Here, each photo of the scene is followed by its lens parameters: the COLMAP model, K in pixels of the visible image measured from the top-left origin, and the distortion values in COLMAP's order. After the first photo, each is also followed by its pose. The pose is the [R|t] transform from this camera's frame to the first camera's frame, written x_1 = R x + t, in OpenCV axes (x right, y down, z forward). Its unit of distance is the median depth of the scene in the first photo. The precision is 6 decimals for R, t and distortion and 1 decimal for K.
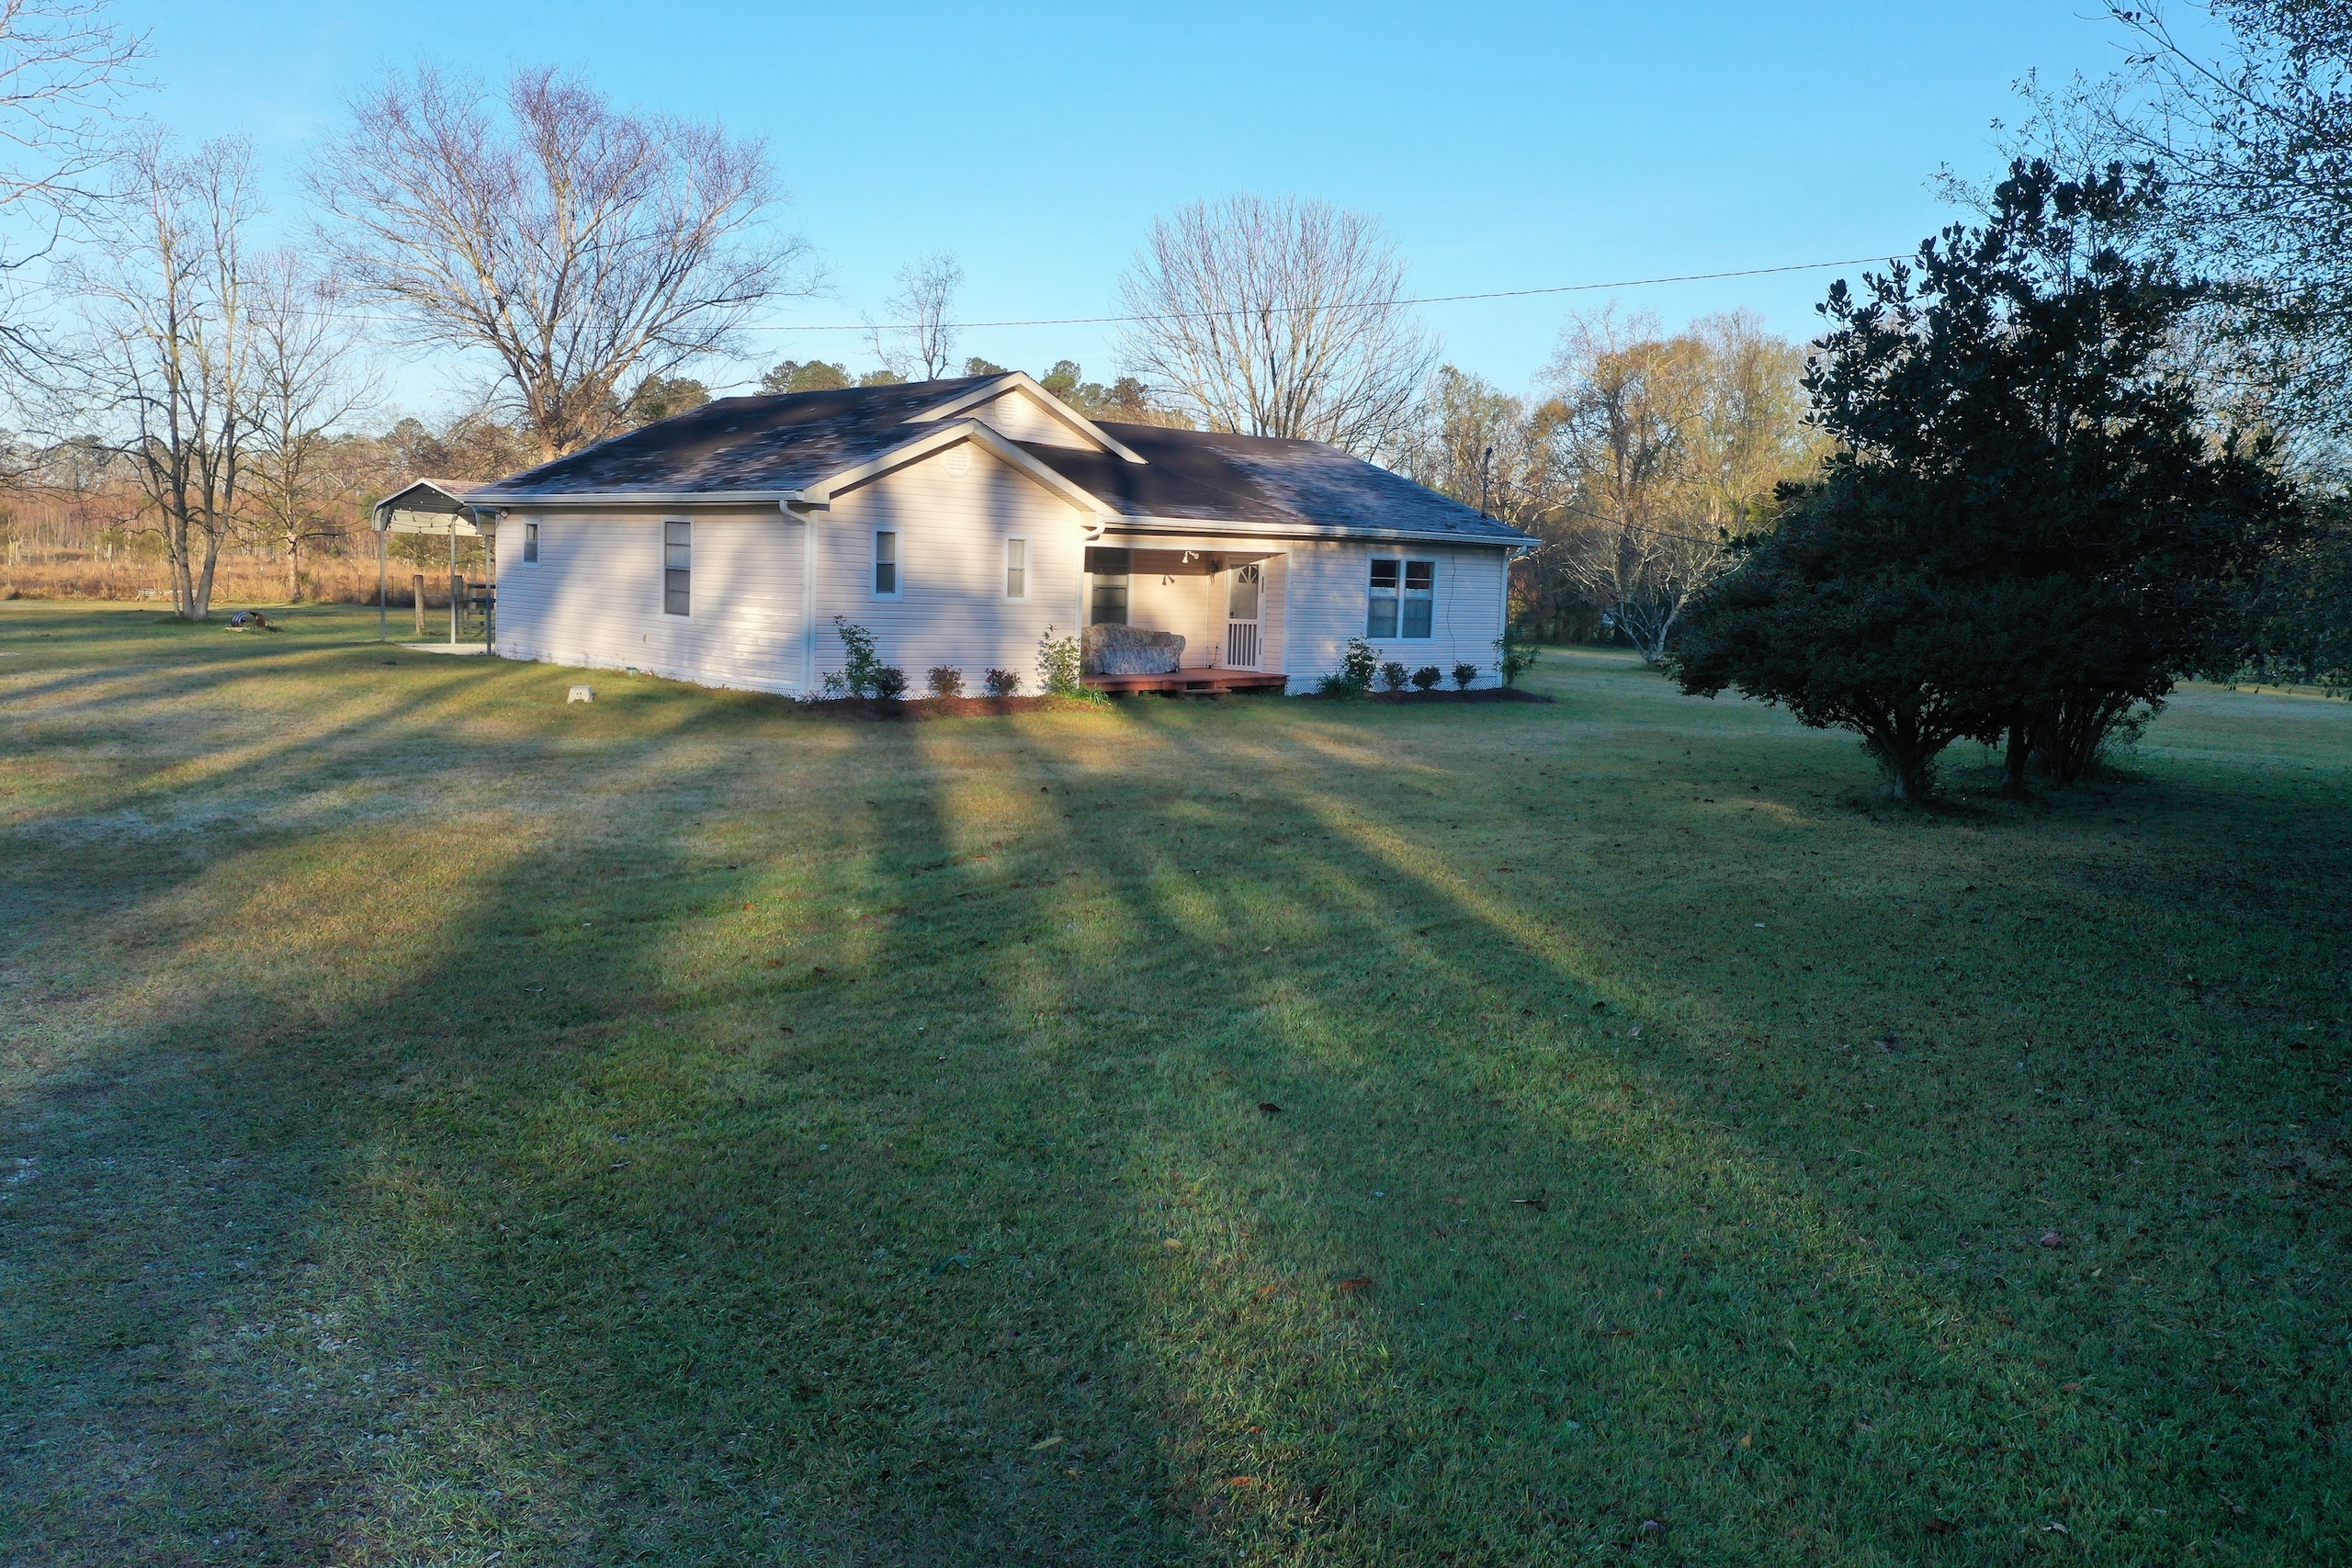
lens RADIAL K [[1874.7, 0, 1179.6], [0, 1874.7, 784.7], [0, 0, 1]] dist [0.014428, -0.000003]
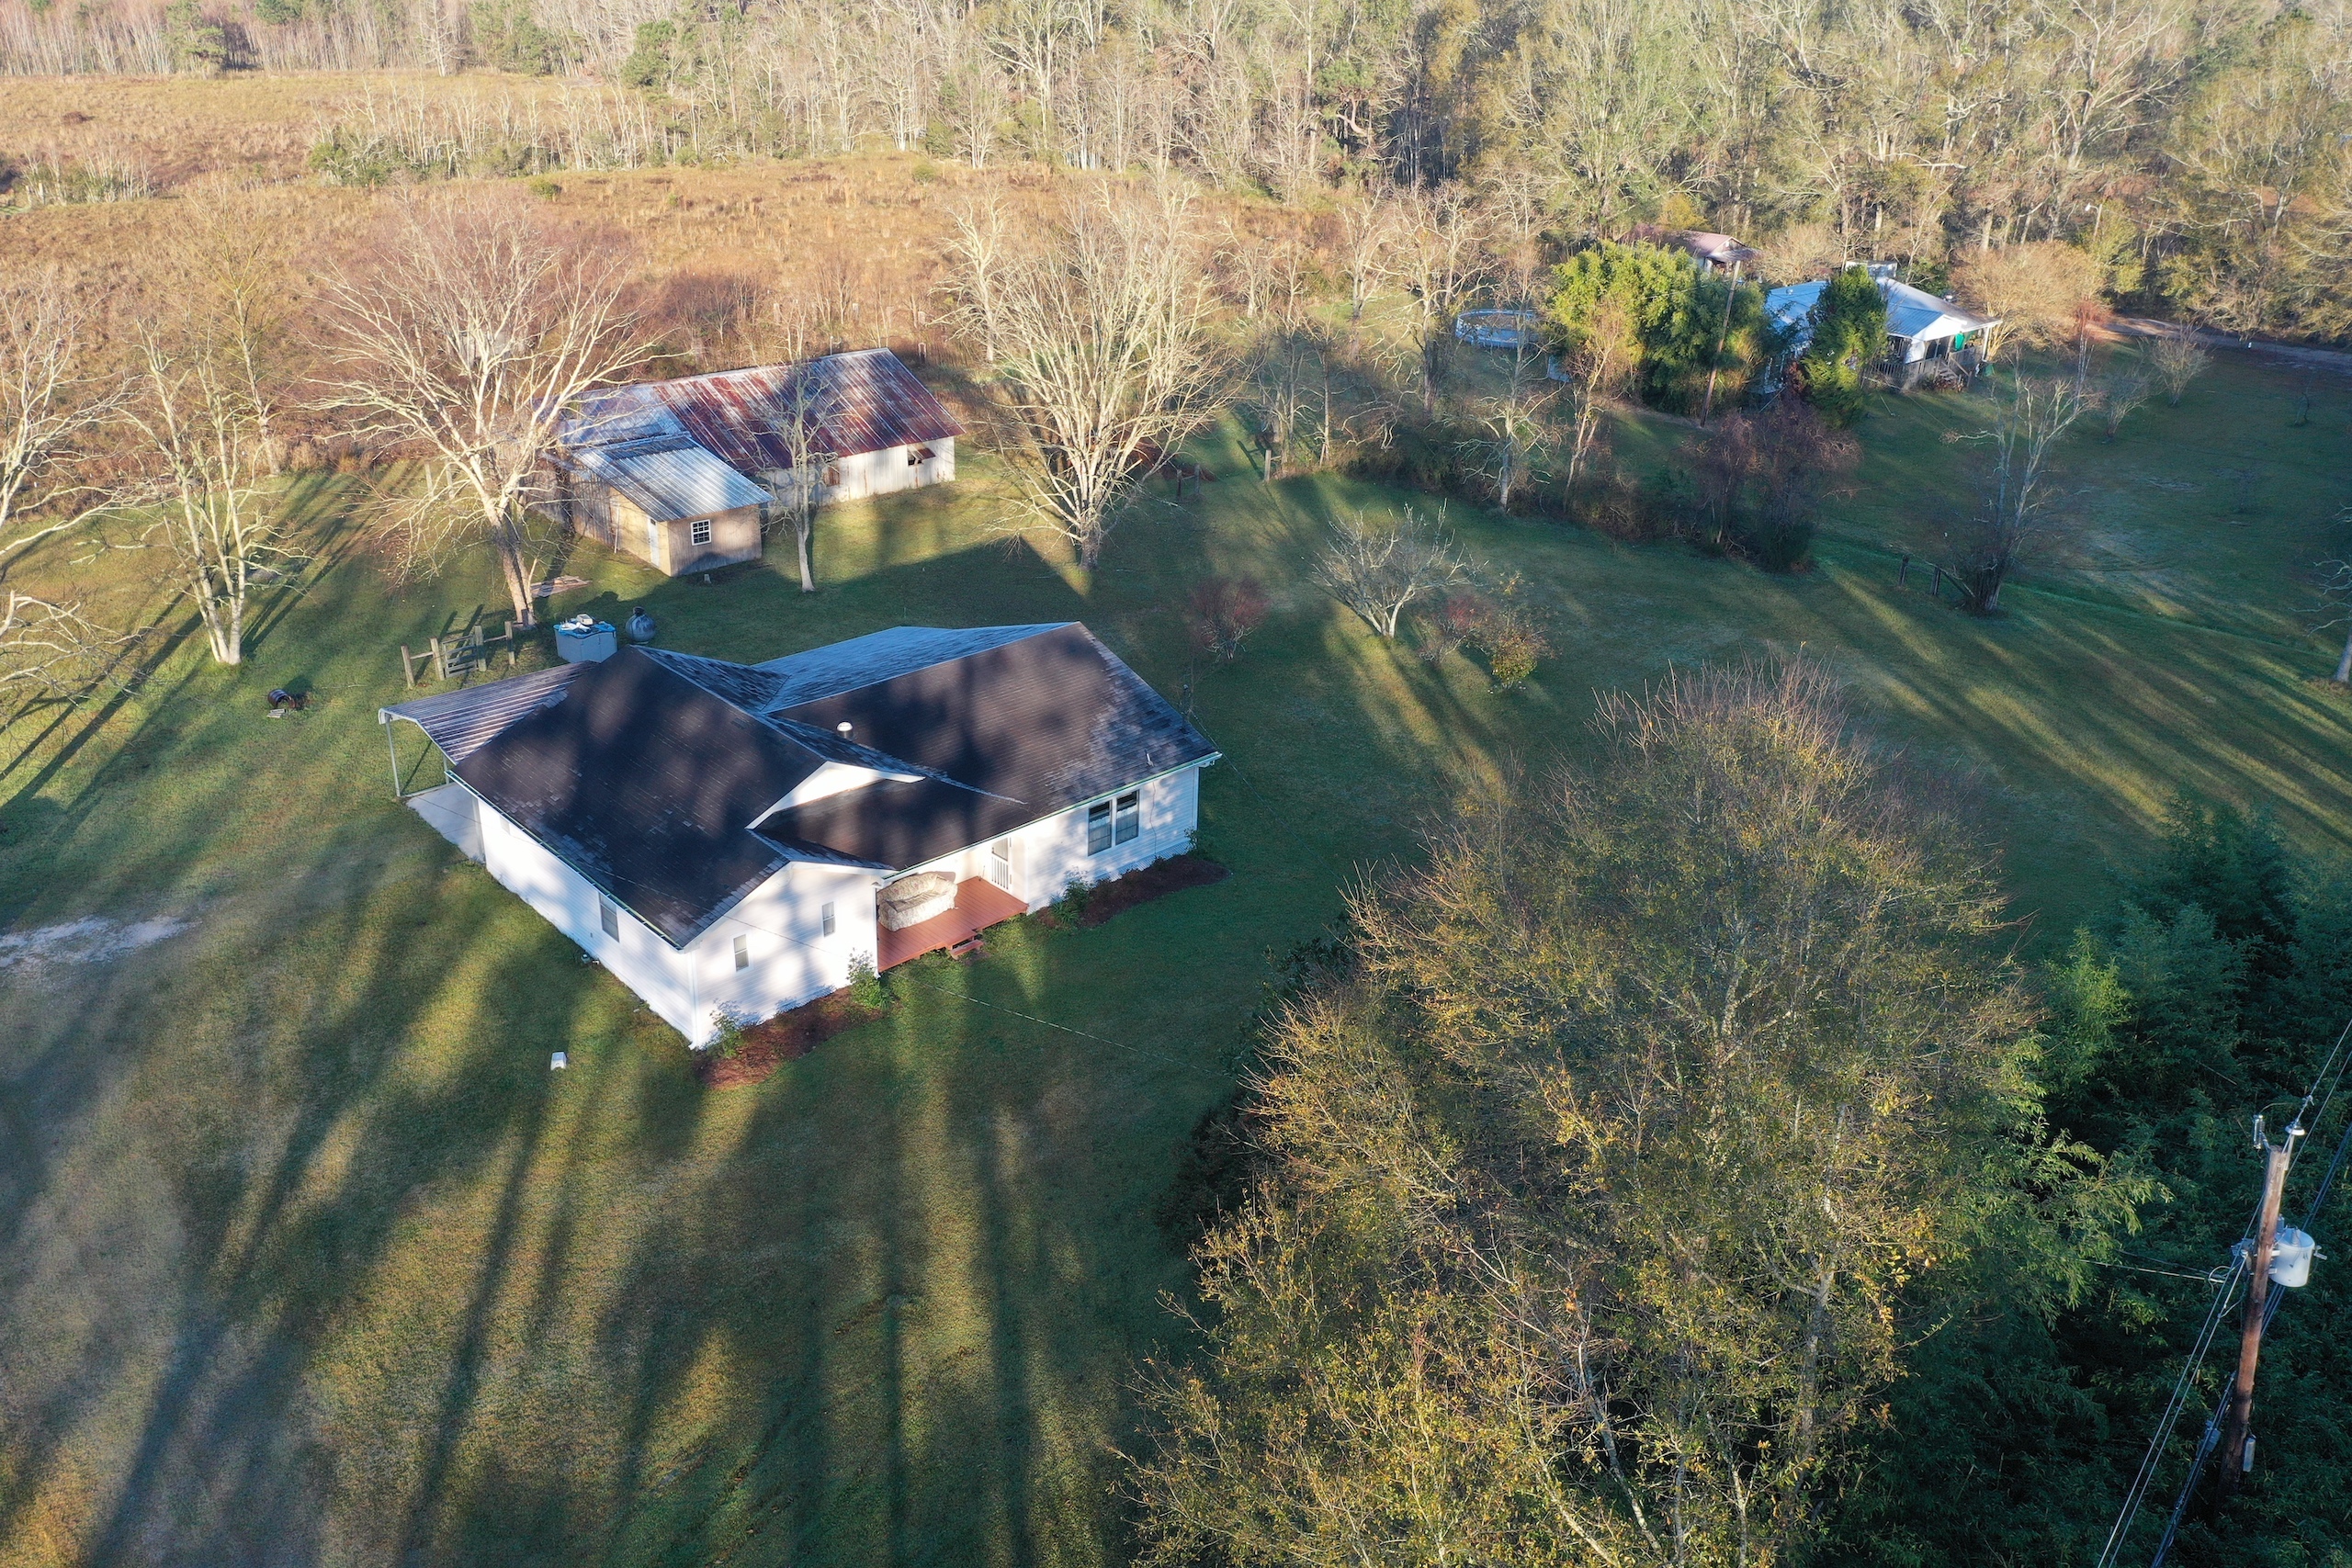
lens RADIAL K [[1874.7, 0, 1153.8], [0, 1874.7, 793.5], [0, 0, 1]] dist [0.014428, -0.000003]
pose [[0.999753, -0.020732, -0.007963, 0.114428], [0.022192, 0.946447, 0.322095, -0.415454], [0.000859, -0.322193, 0.946674, -0.251131]]
